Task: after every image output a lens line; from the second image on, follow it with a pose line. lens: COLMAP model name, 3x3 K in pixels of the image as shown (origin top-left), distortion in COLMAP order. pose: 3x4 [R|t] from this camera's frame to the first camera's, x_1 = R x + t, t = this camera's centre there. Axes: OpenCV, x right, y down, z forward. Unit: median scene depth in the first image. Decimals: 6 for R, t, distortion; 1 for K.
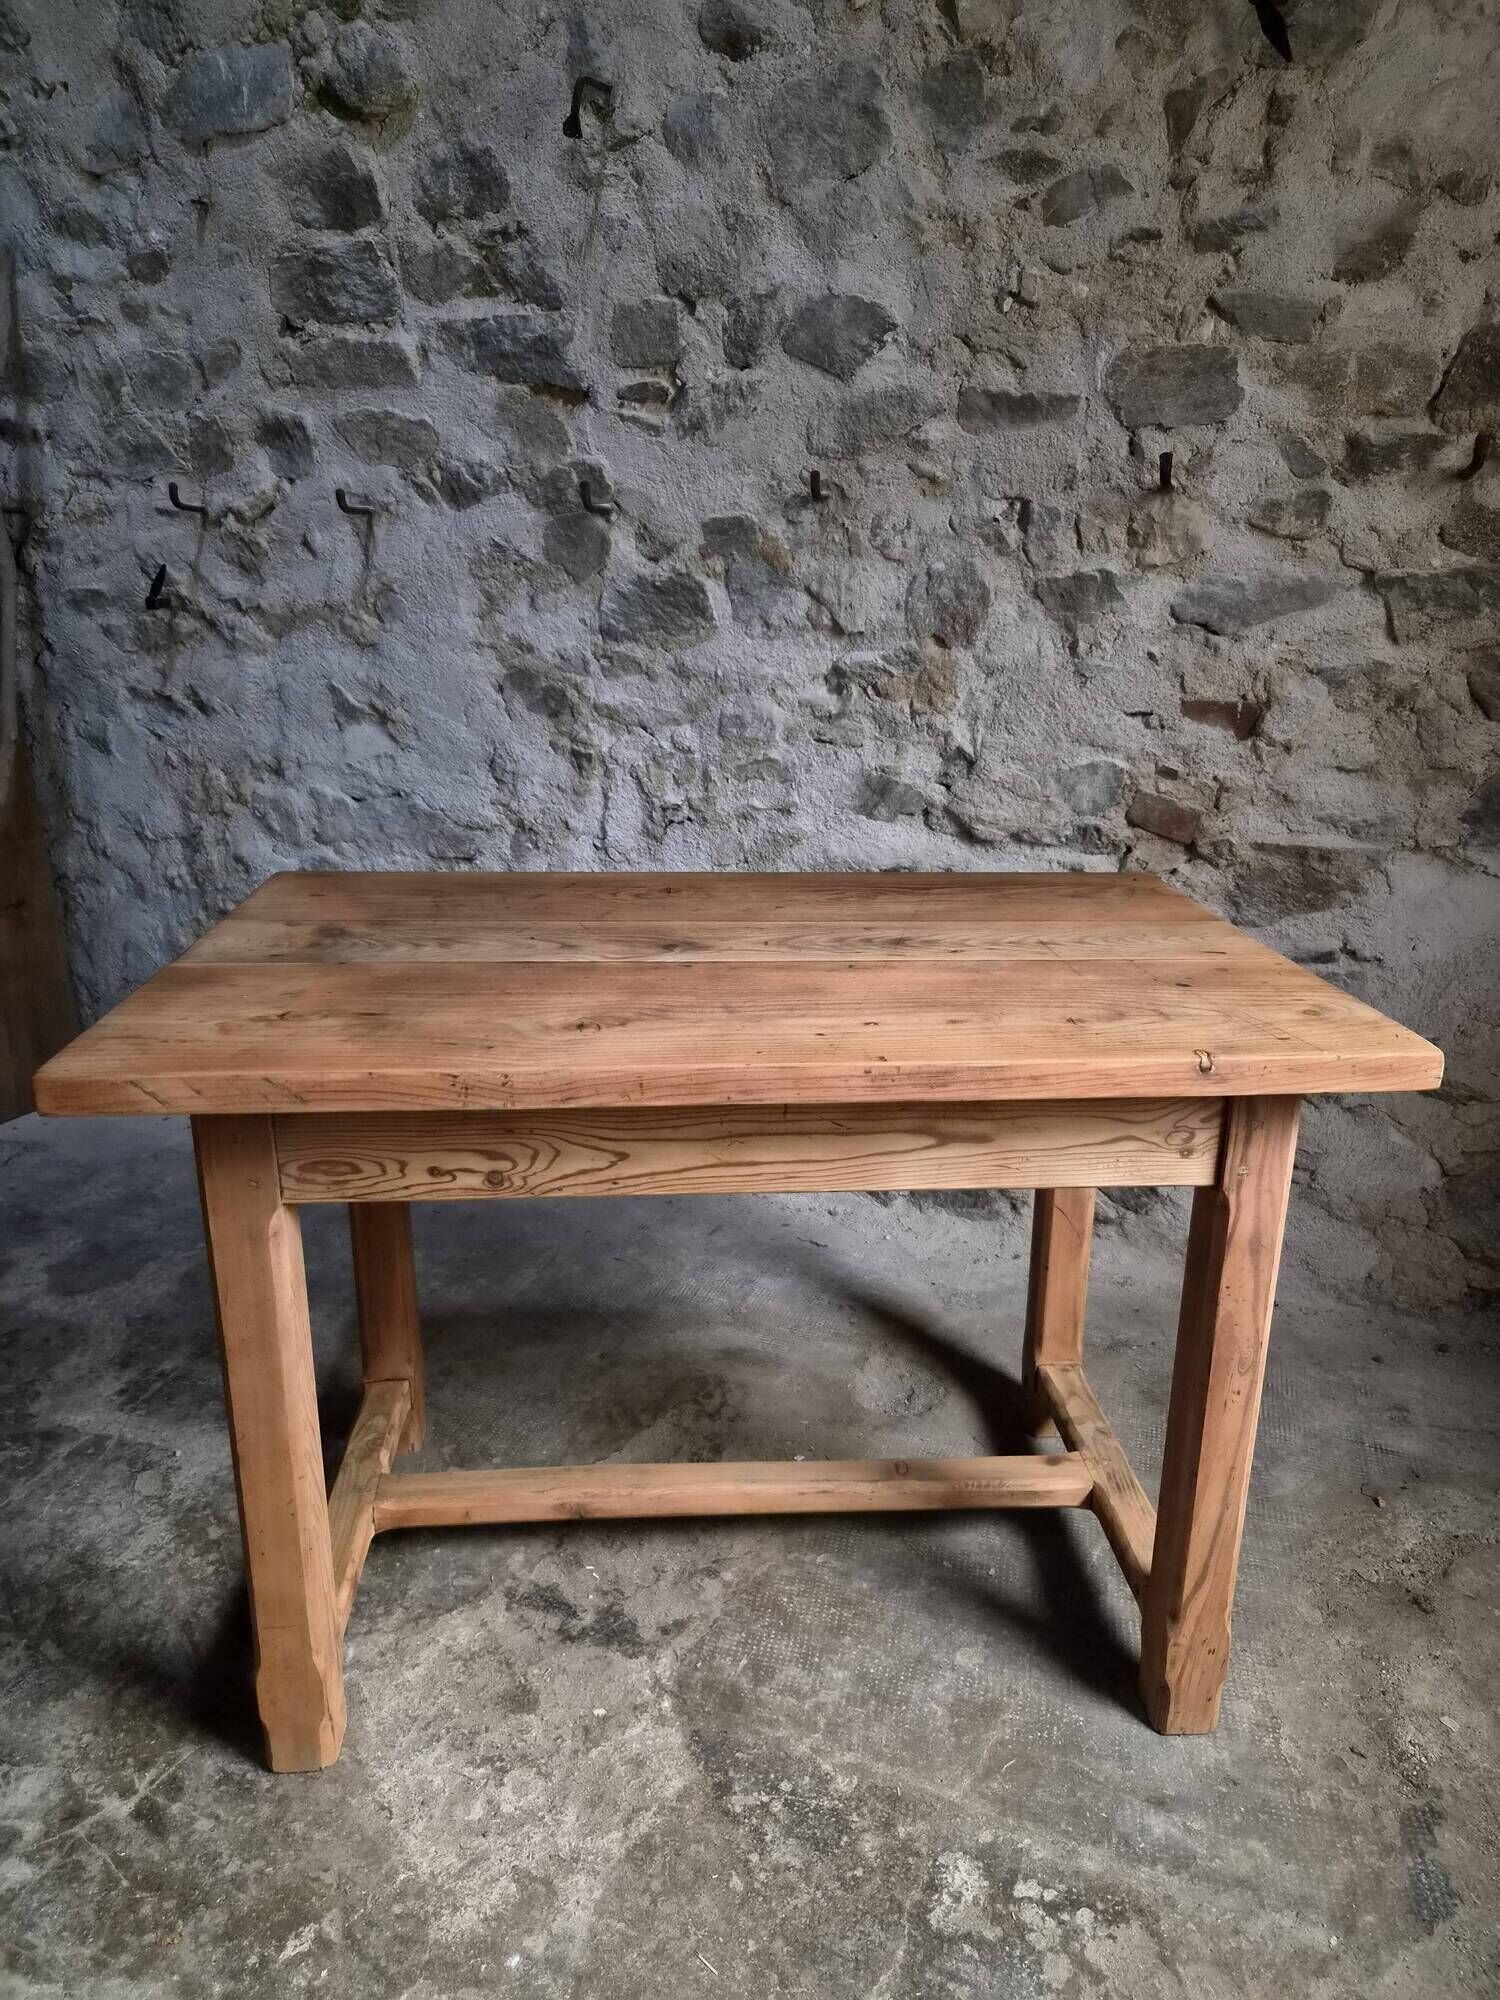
lens RADIAL K [[1337.2, 0, 758.1], [0, 1337.2, 993.0], [0, 0, 1]] dist [0.068614, -0.055967]
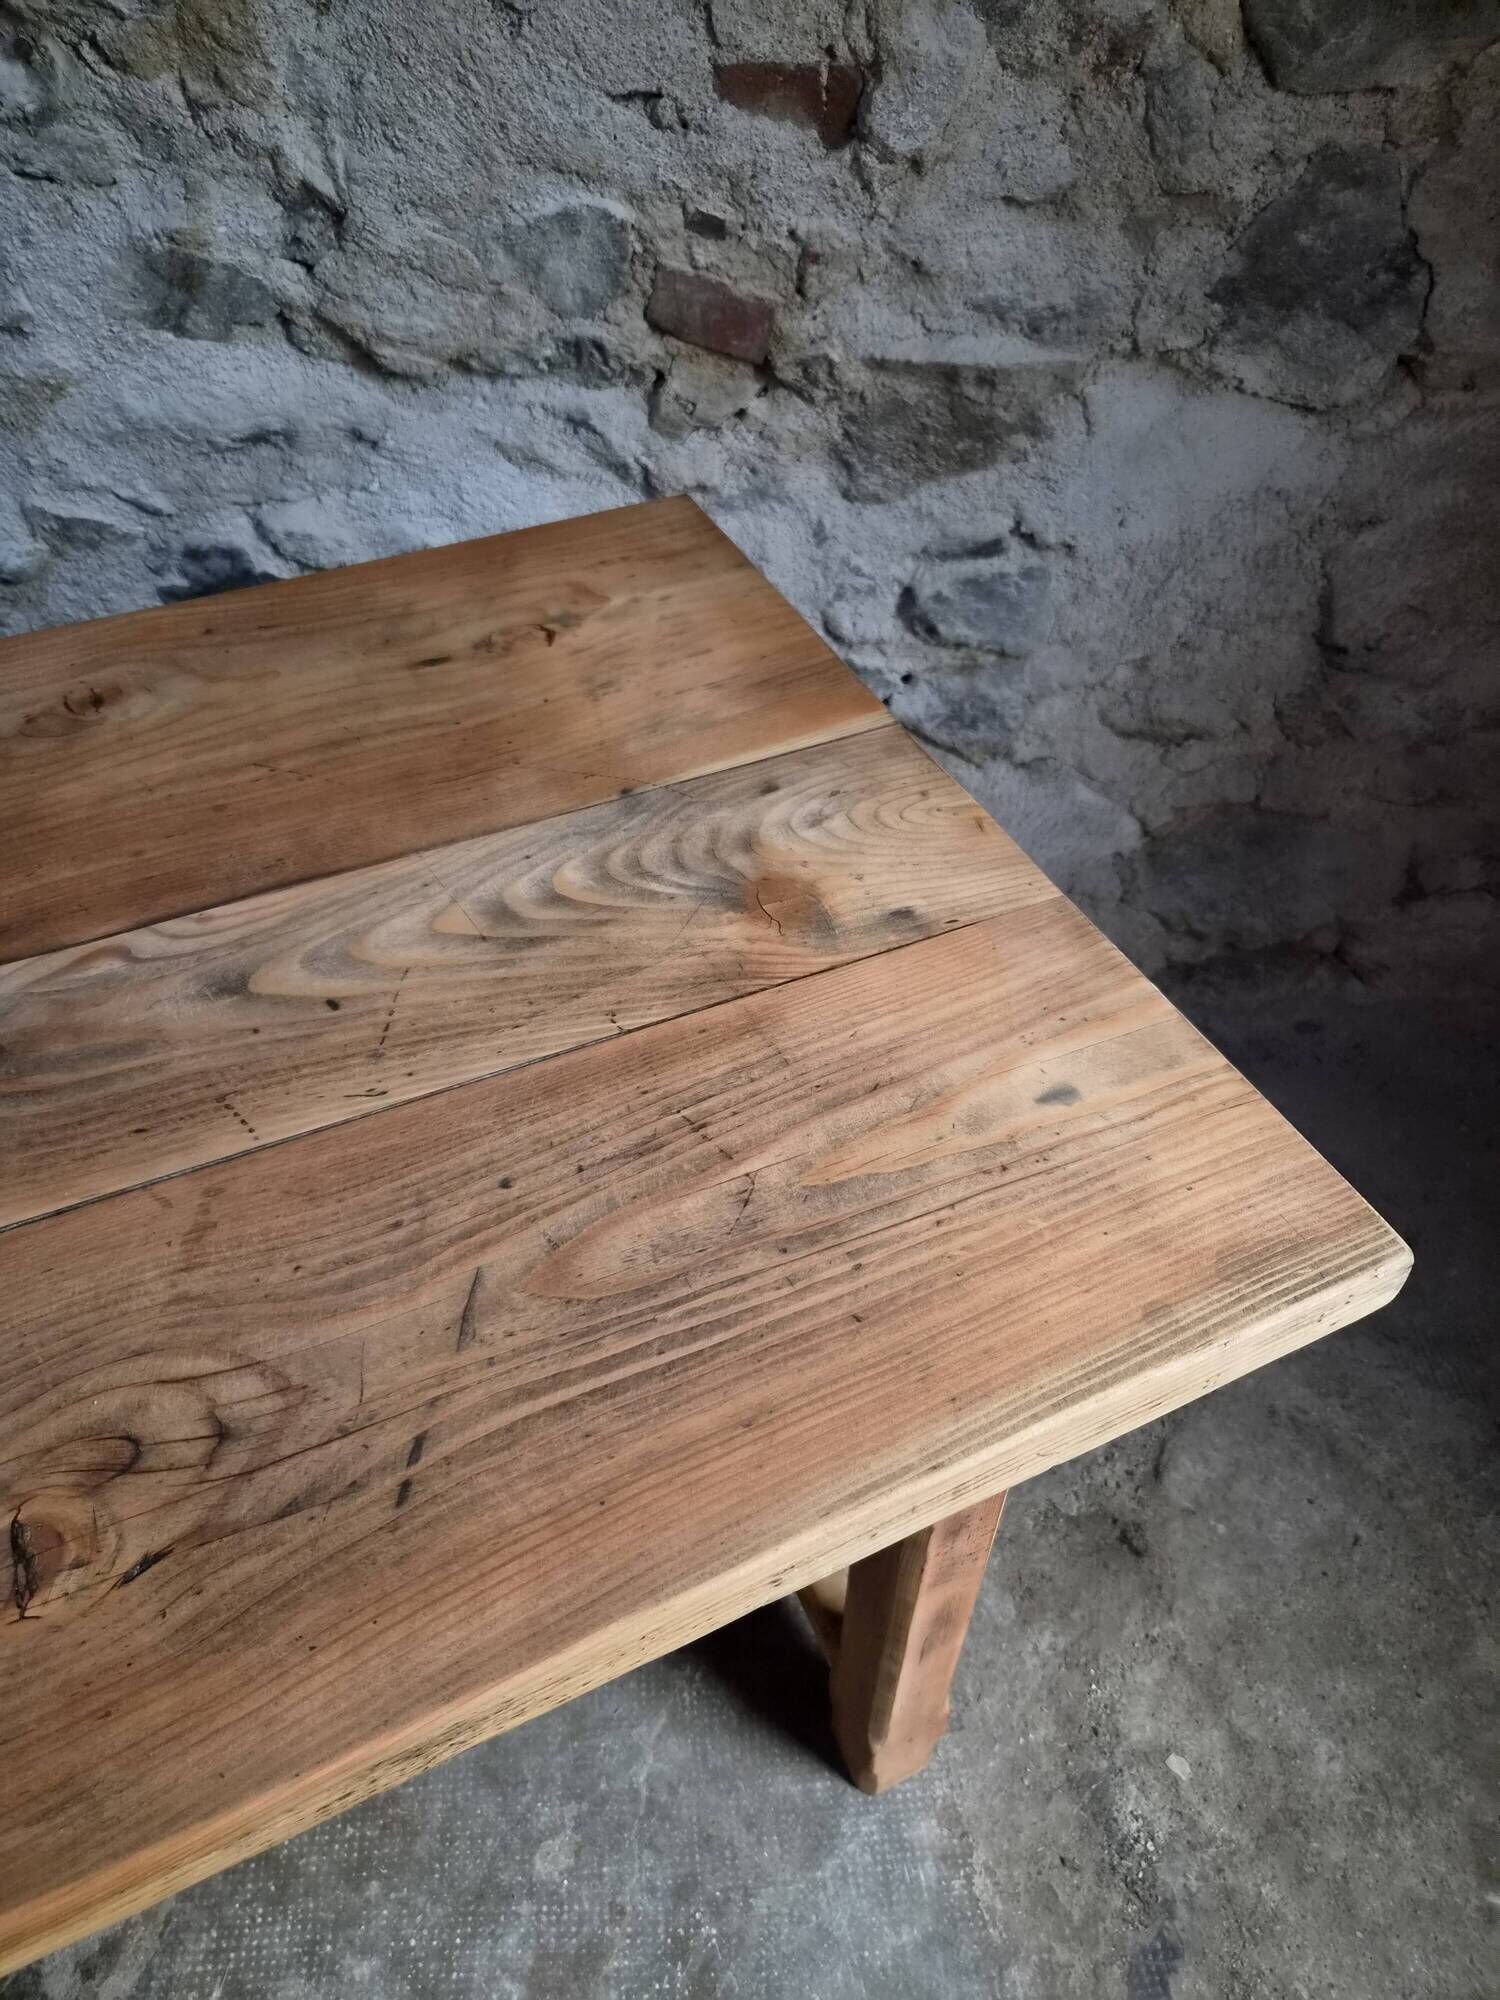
lens RADIAL K [[1351.0, 0, 753.5], [0, 1351.0, 994.4], [0, 0, 1]] dist [0.061286, -0.052335]
pose [[0.957902, -0.218827, 0.185847, 0.157387], [0.104129, 0.868066, 0.485405, -0.160719], [-0.267547, -0.445618, 0.854309, 0.407856]]
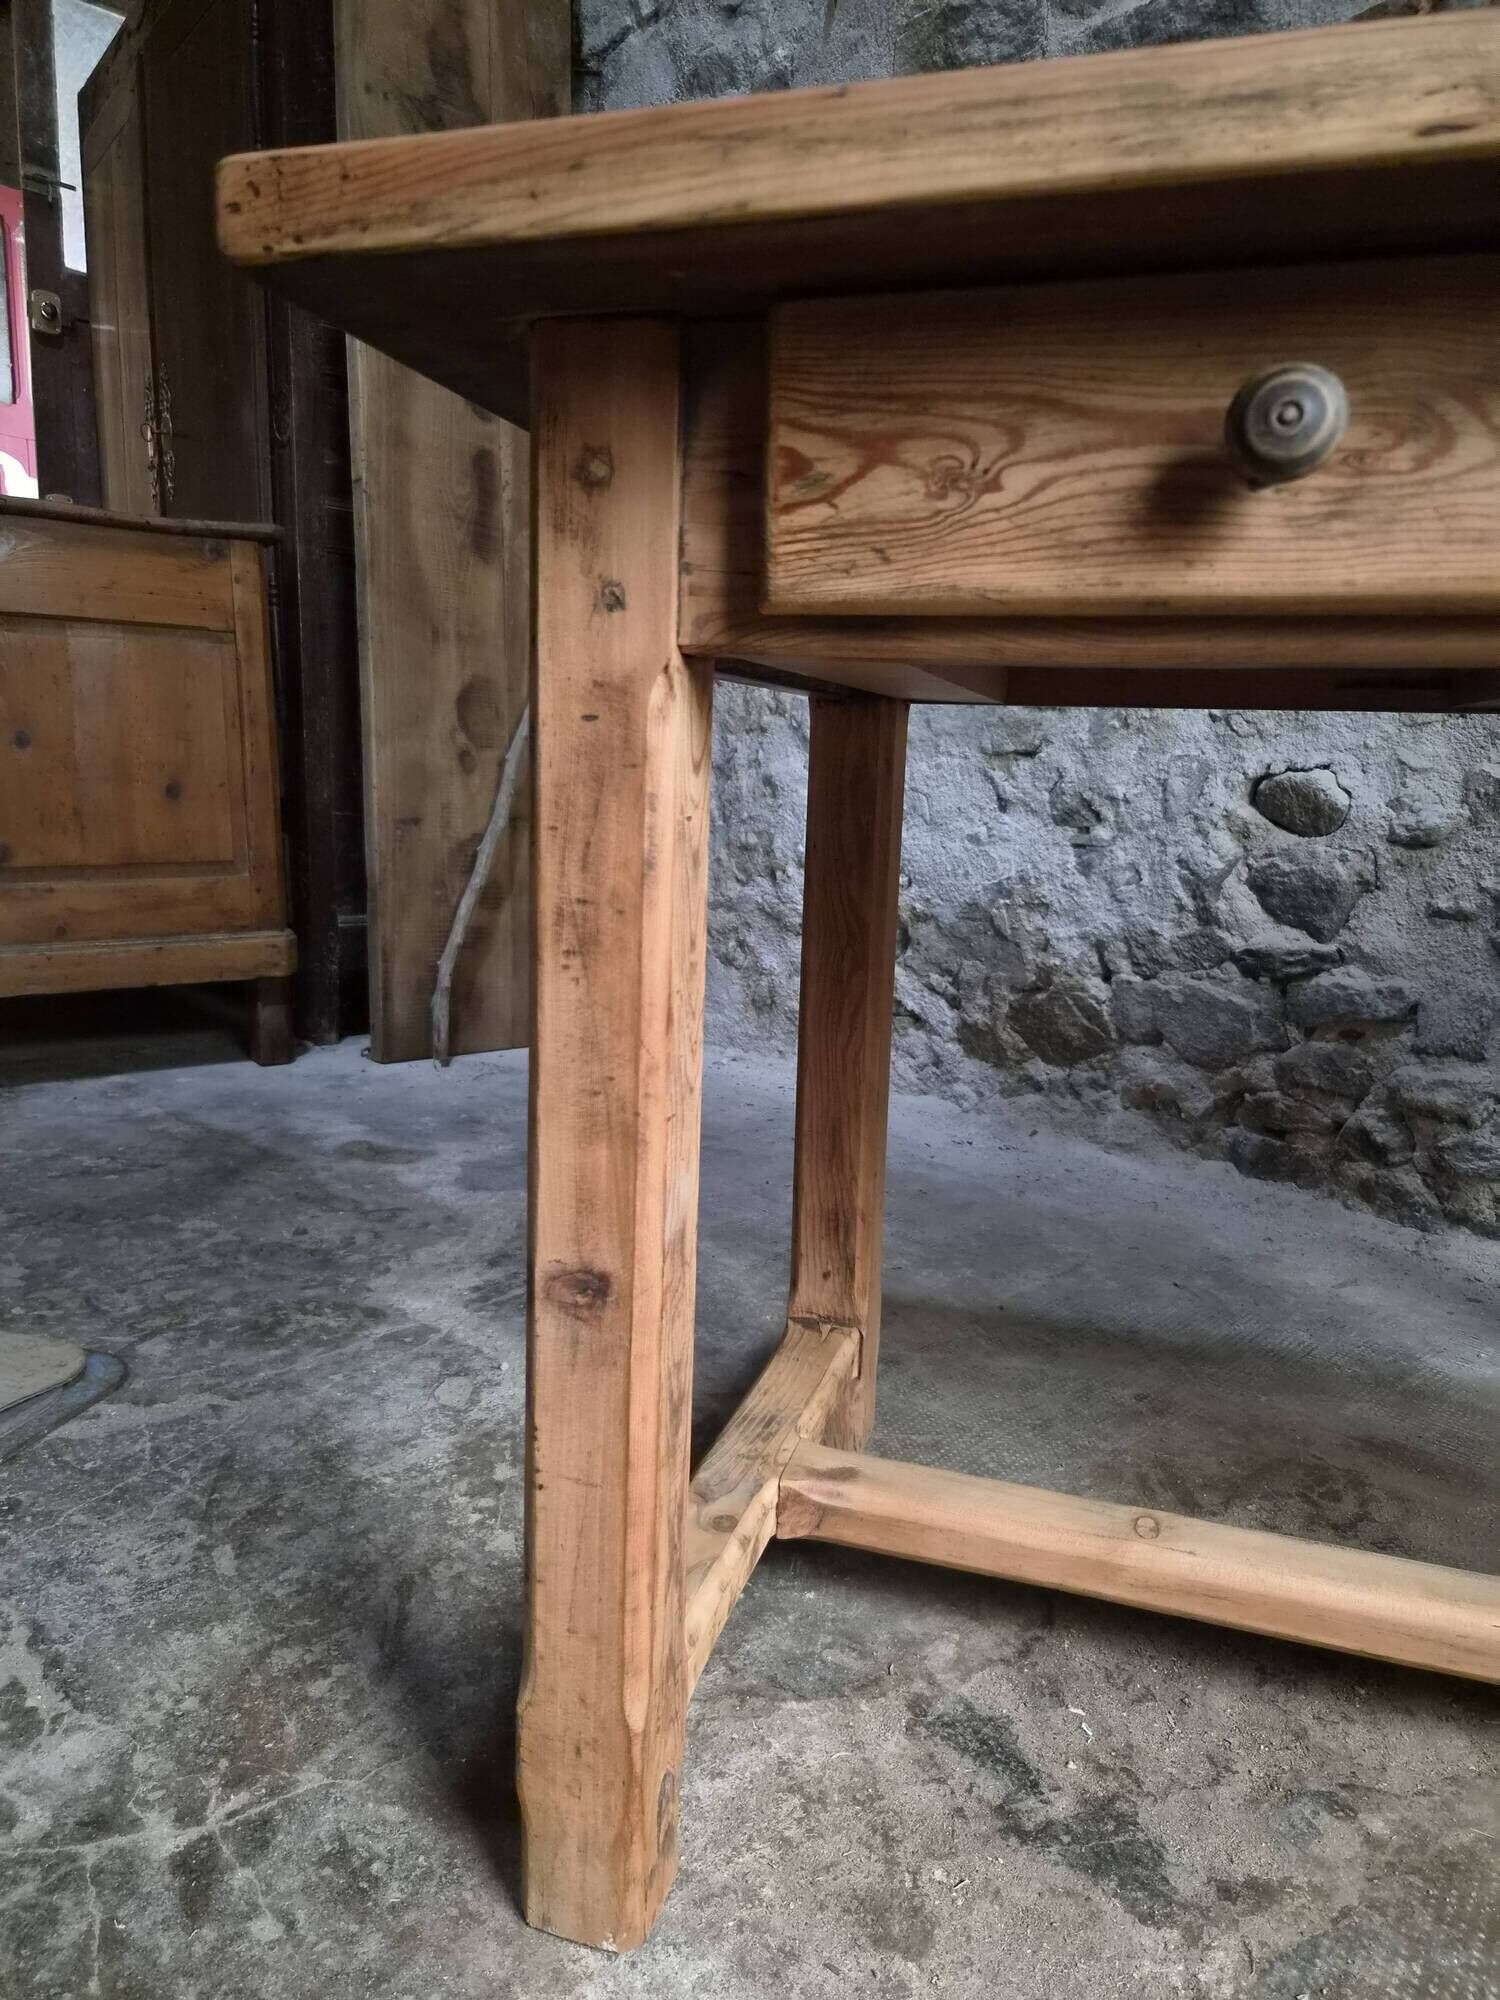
lens RADIAL K [[1344.3, 0, 739.6], [0, 1344.3, 1006.0], [0, 0, 1]] dist [0.068813, -0.057135]
pose [[0.901509, 0.096191, -0.421935, -0.036483], [-0.150681, 0.983745, -0.097676, 0.179347], [0.405681, 0.151633, 0.901349, 0.341819]]
